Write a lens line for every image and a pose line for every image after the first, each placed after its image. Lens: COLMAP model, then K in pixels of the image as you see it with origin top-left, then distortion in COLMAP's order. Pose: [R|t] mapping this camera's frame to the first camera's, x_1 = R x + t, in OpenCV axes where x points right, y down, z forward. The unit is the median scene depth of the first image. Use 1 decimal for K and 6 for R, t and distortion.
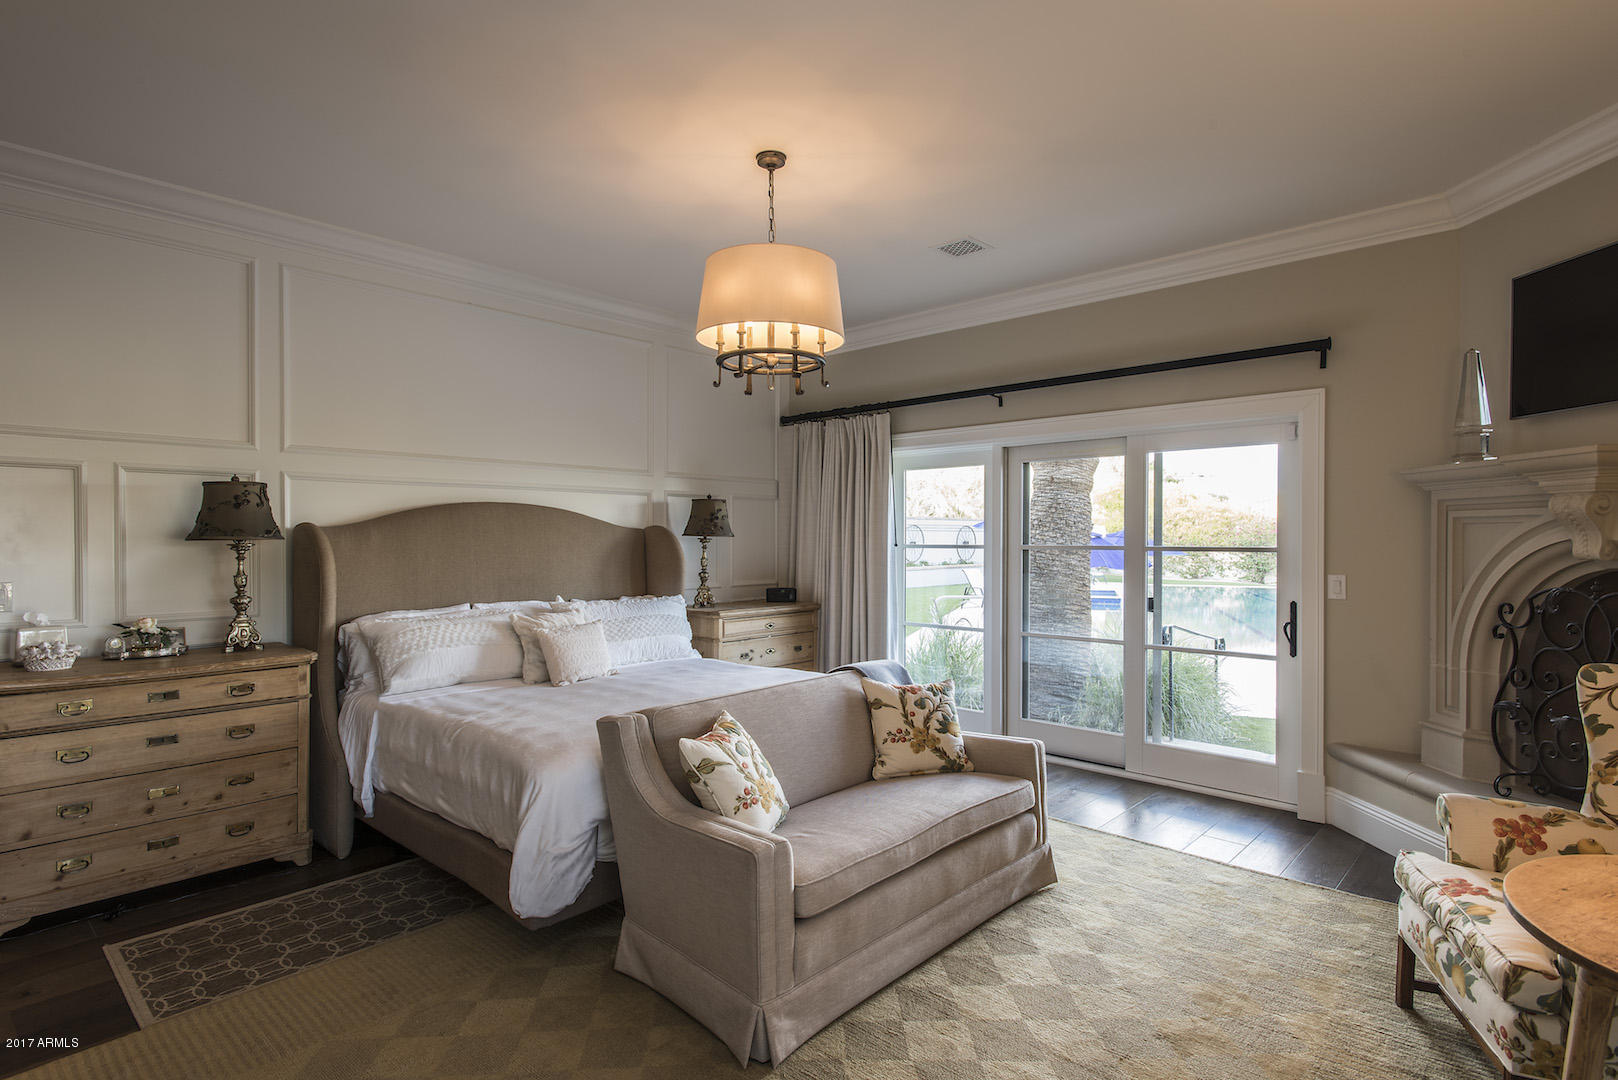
lens RADIAL K [[828.7, 0, 809.1], [0, 828.7, 539.1], [0, 0, 1]] dist [0.026611, -0.001645]
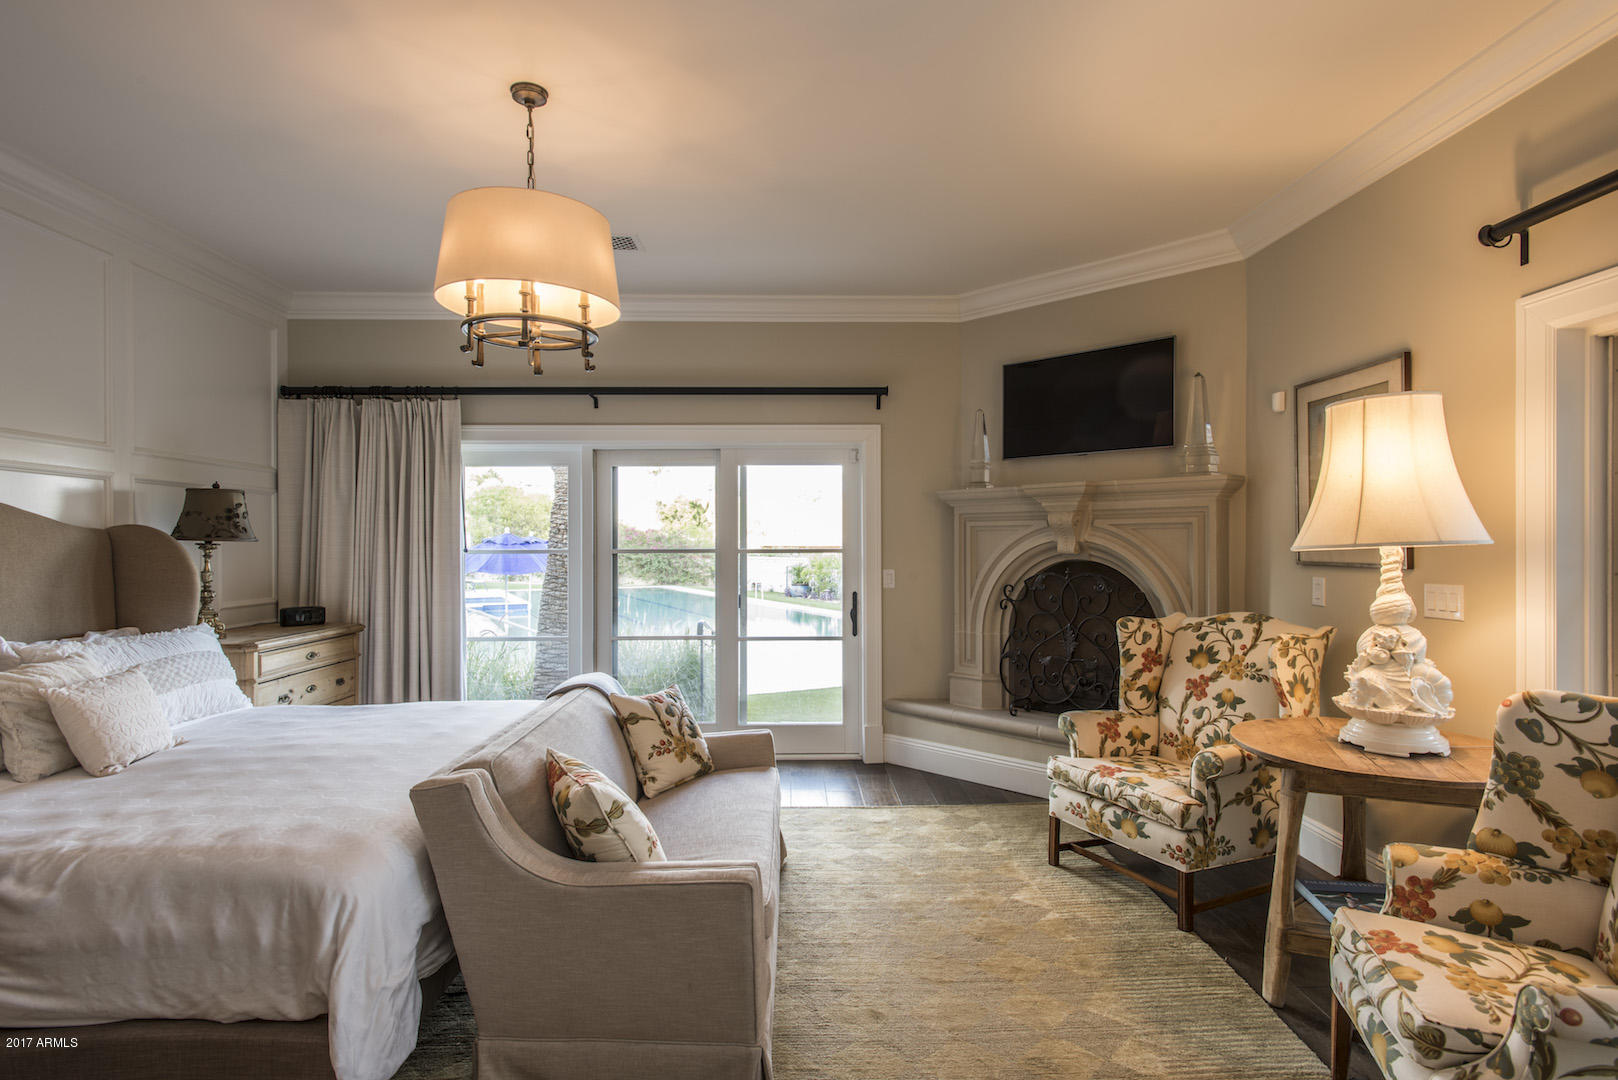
lens RADIAL K [[828.7, 0, 809.4], [0, 828.7, 541.7], [0, 0, 1]] dist [0.026611, -0.001645]
pose [[0.724421, -0.001208, 0.689357, -0.350785], [0.004506, 0.999985, -0.002983, 0.002833], [-0.689343, 0.005267, 0.724416, 0.155616]]
